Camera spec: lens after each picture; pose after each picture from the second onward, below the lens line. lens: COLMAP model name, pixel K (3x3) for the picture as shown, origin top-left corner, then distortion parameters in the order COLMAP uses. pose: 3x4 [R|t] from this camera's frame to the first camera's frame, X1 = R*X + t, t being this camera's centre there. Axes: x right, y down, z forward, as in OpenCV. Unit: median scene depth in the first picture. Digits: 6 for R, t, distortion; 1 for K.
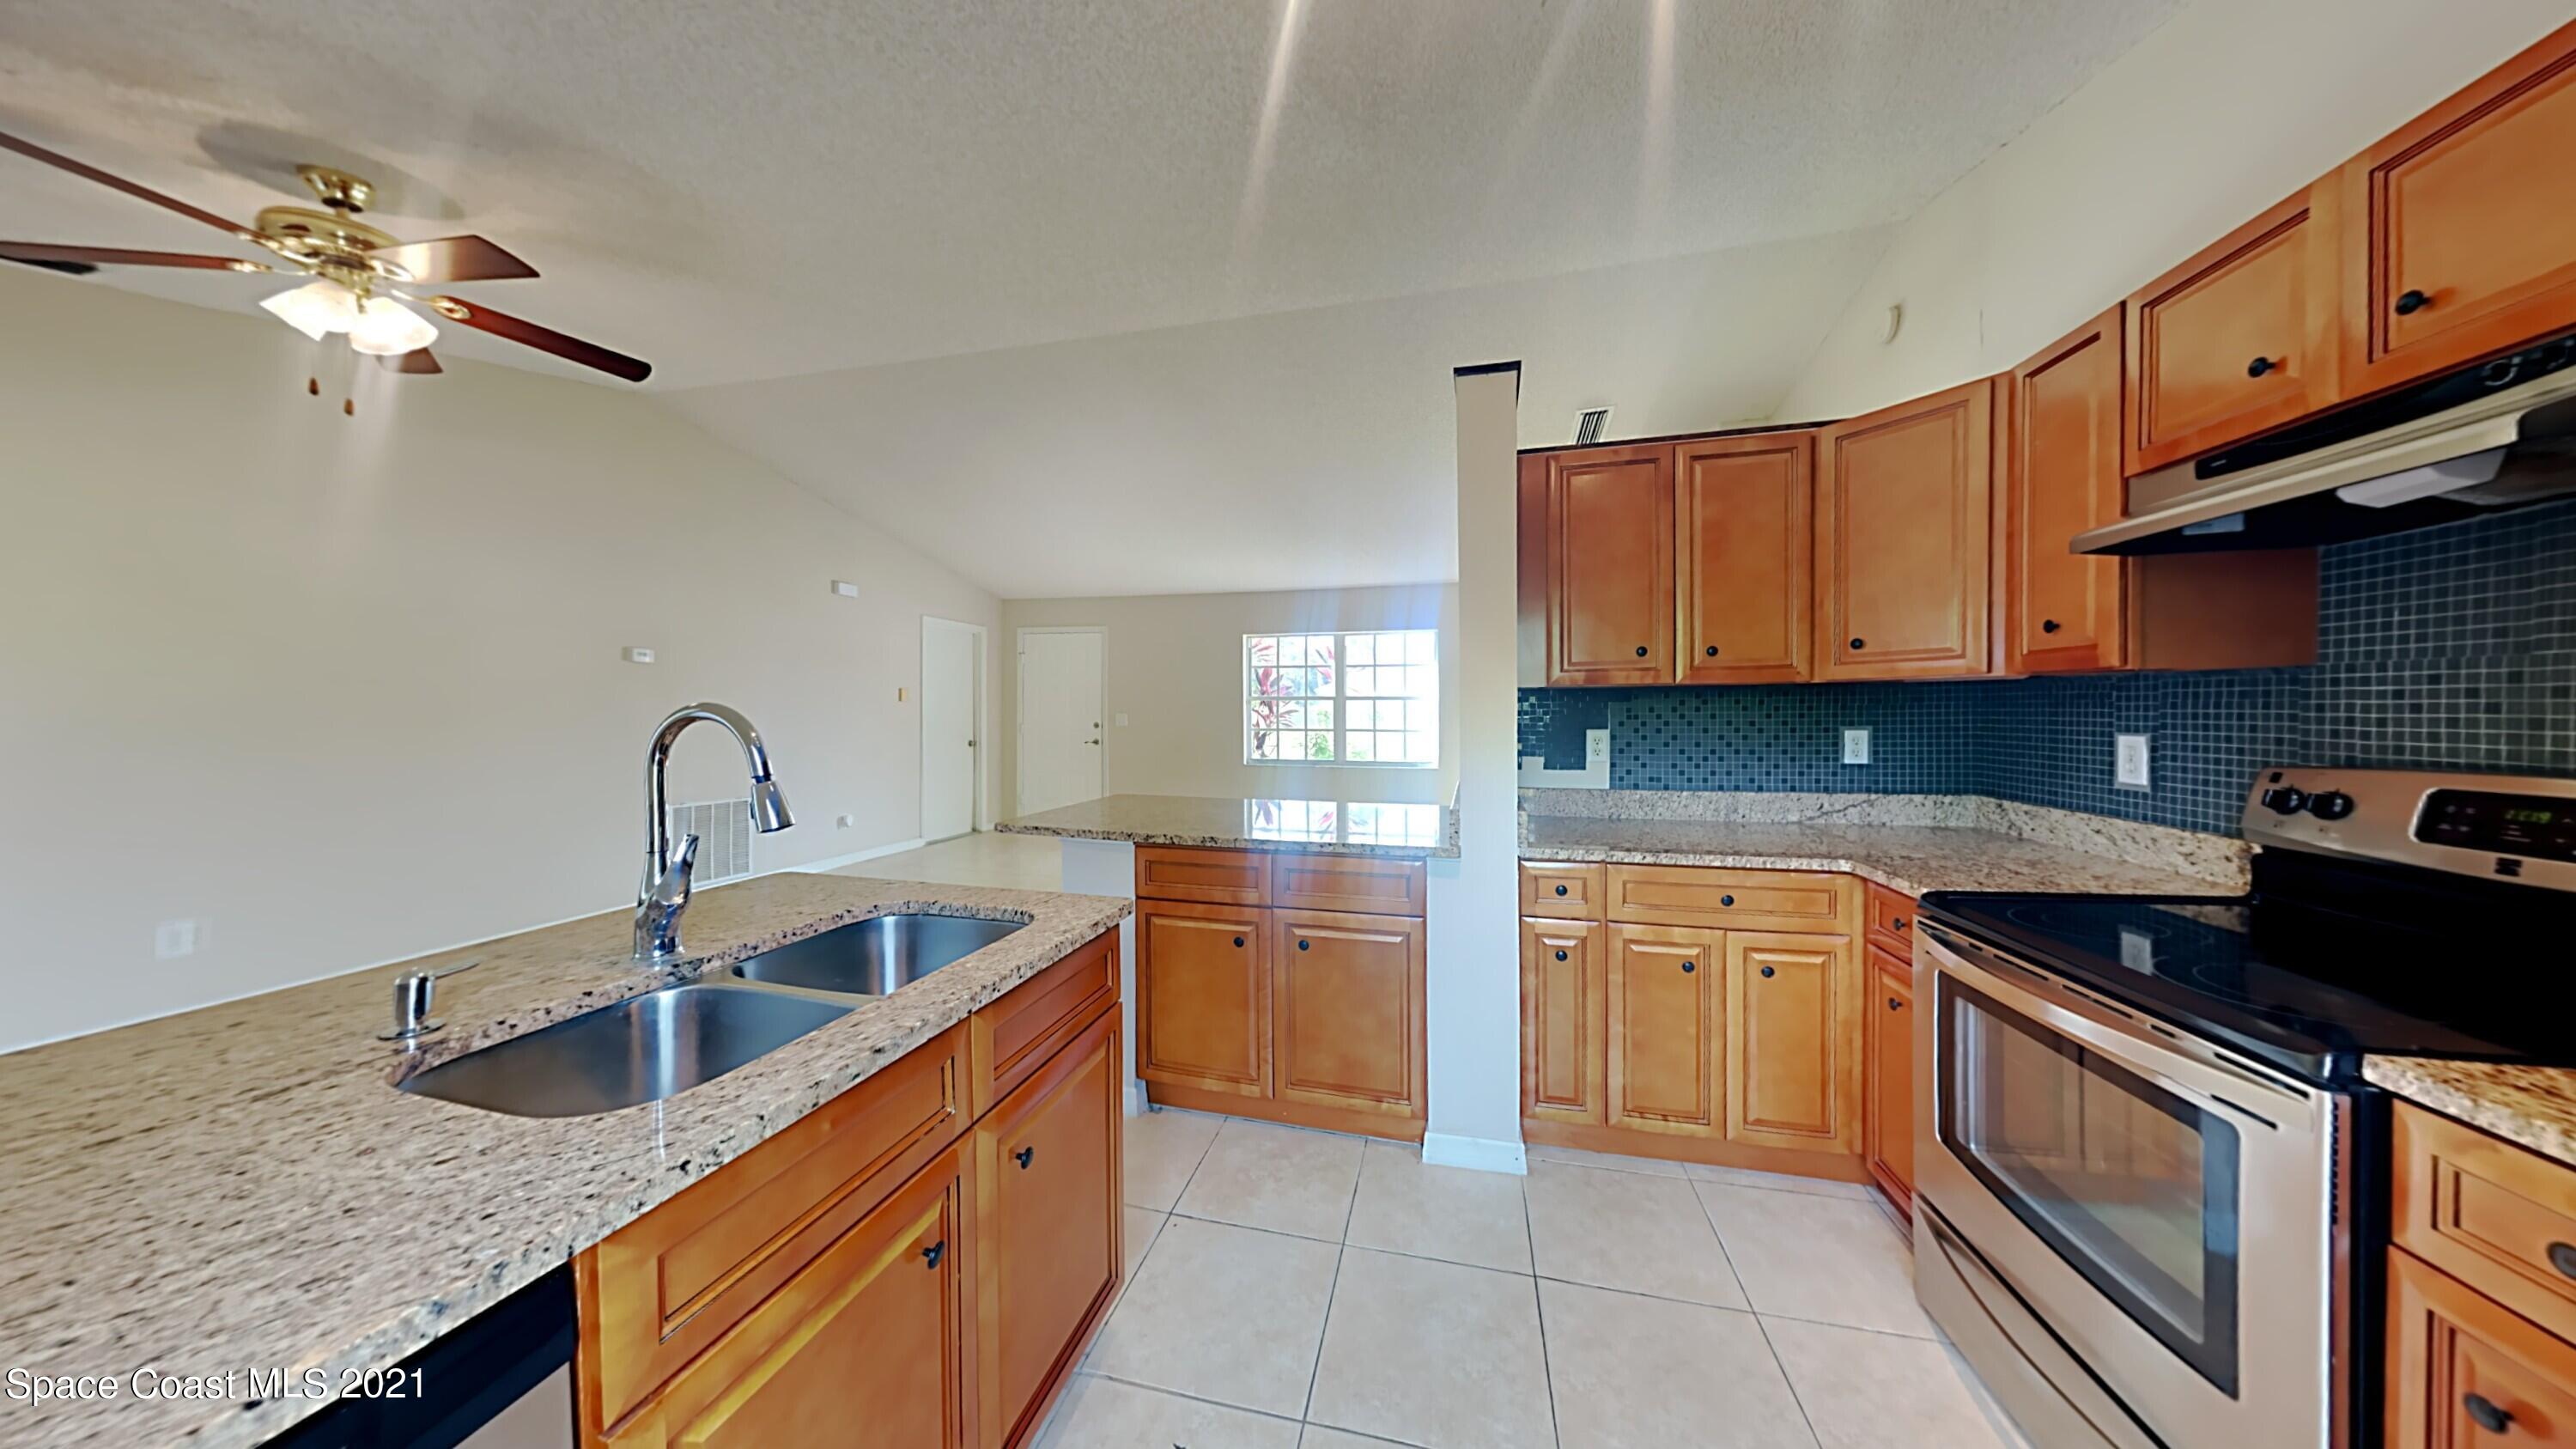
lens RADIAL K [[723.7, 0, 1301.5], [0, 723.7, 715.1], [0, 0, 1]] dist [-0.000544, 0.000057]
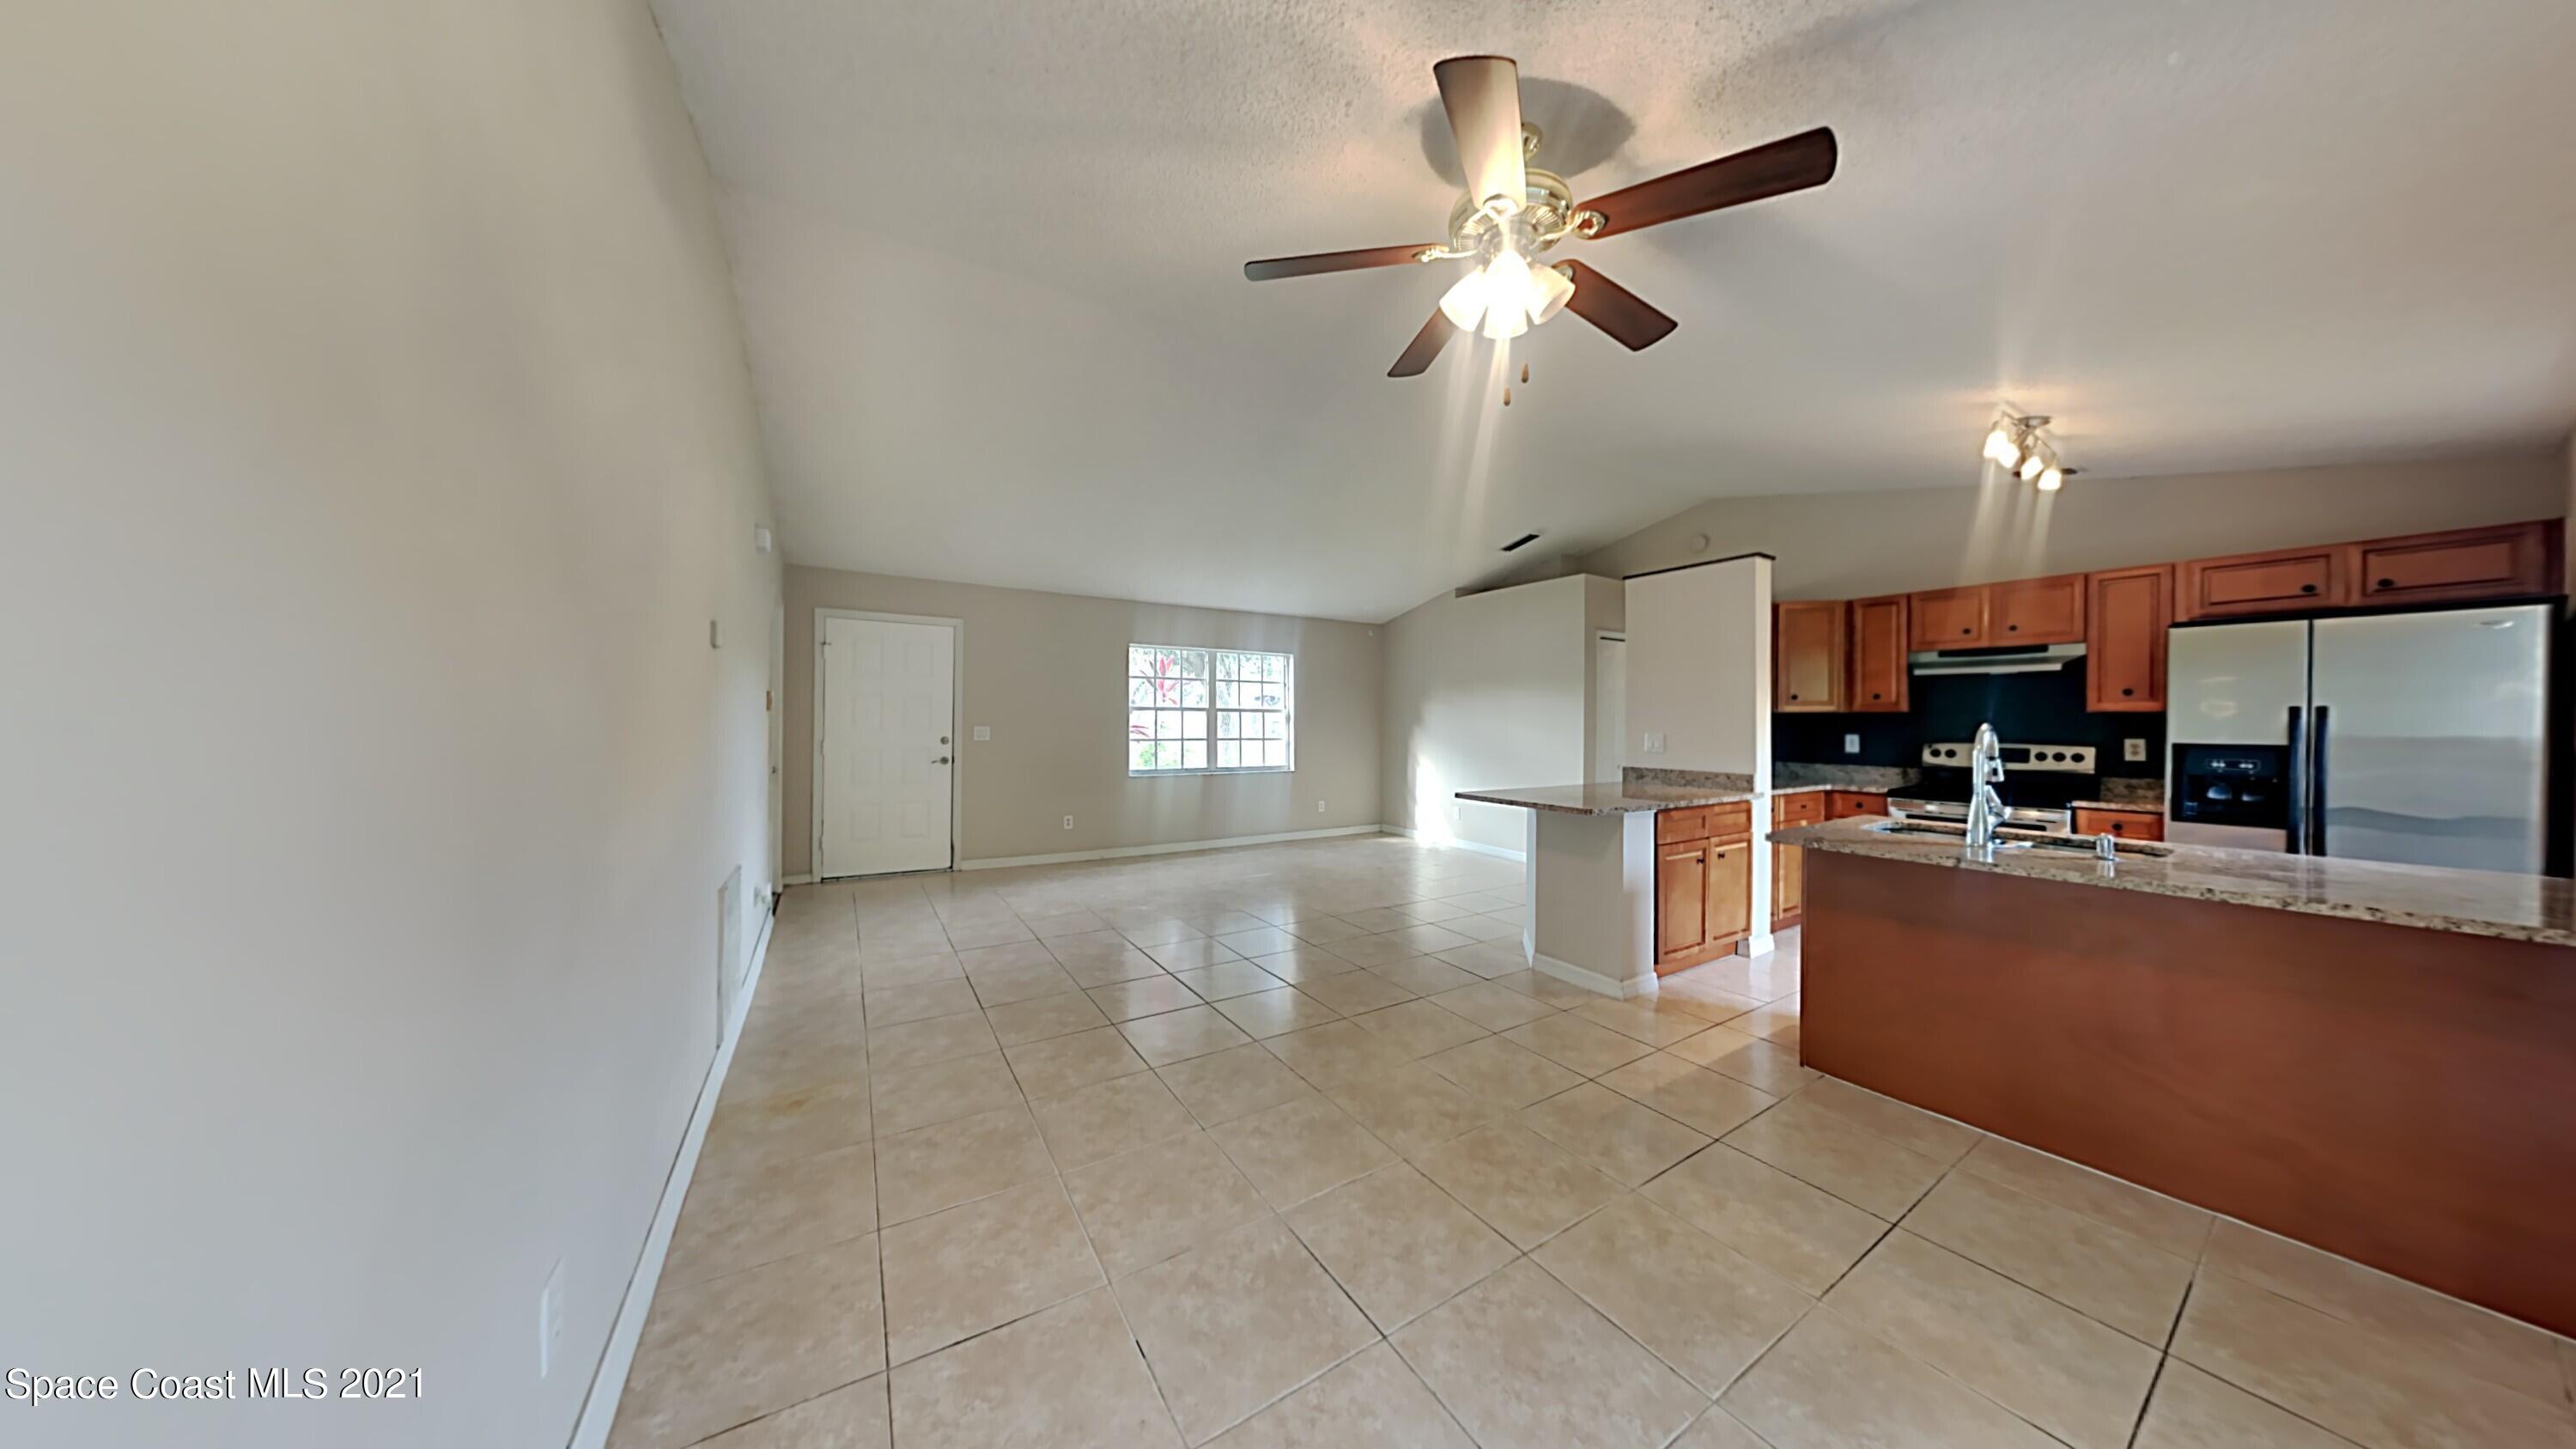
lens RADIAL K [[723.7, 0, 1291.7], [0, 723.7, 719.9], [0, 0, 1]] dist [-0.000544, 0.000057]
pose [[0.699540, 0.004567, 0.714578, -2.311271], [-0.000720, 0.999984, -0.005686, -0.011285], [-0.714593, 0.003463, 0.699532, 0.575894]]
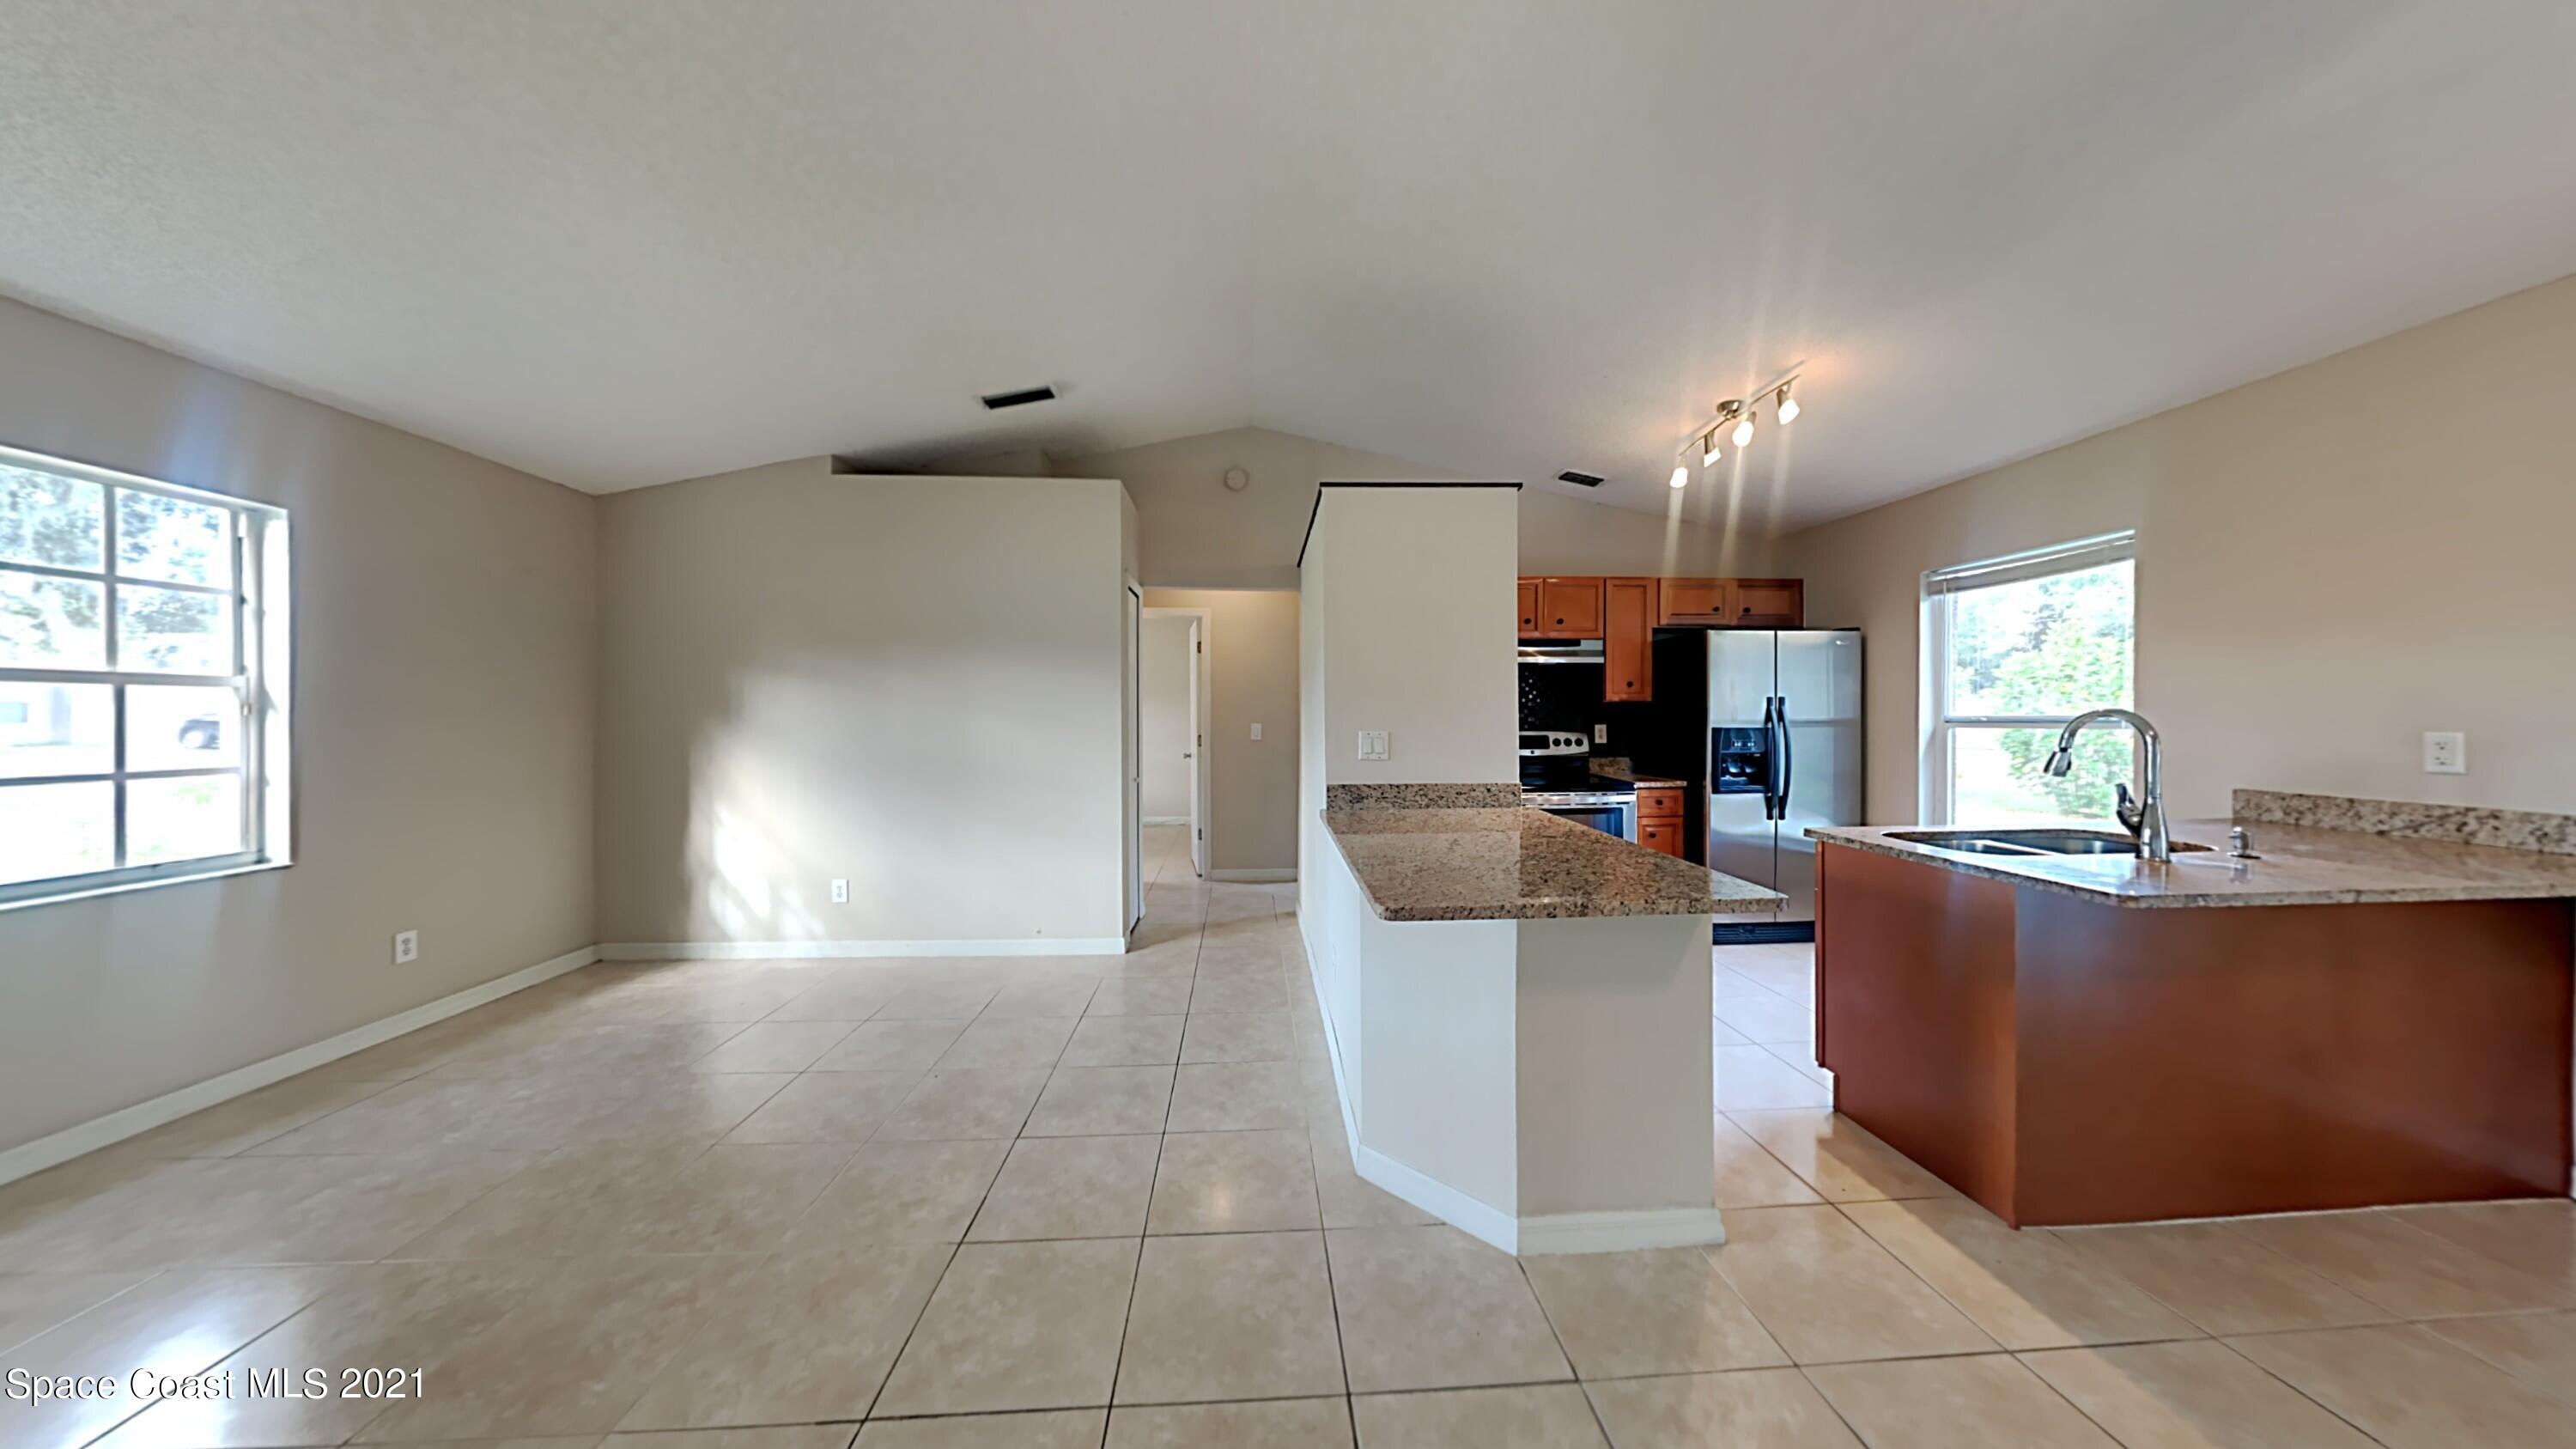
lens RADIAL K [[723.7, 0, 1296.9], [0, 723.7, 724.7], [0, 0, 1]] dist [-0.000544, 0.000057]
pose [[-0.292019, -0.008835, 0.956372, -1.166745], [0.012627, 0.999835, 0.013092, -0.016423], [-0.956329, 0.015899, -0.291859, 2.064753]]
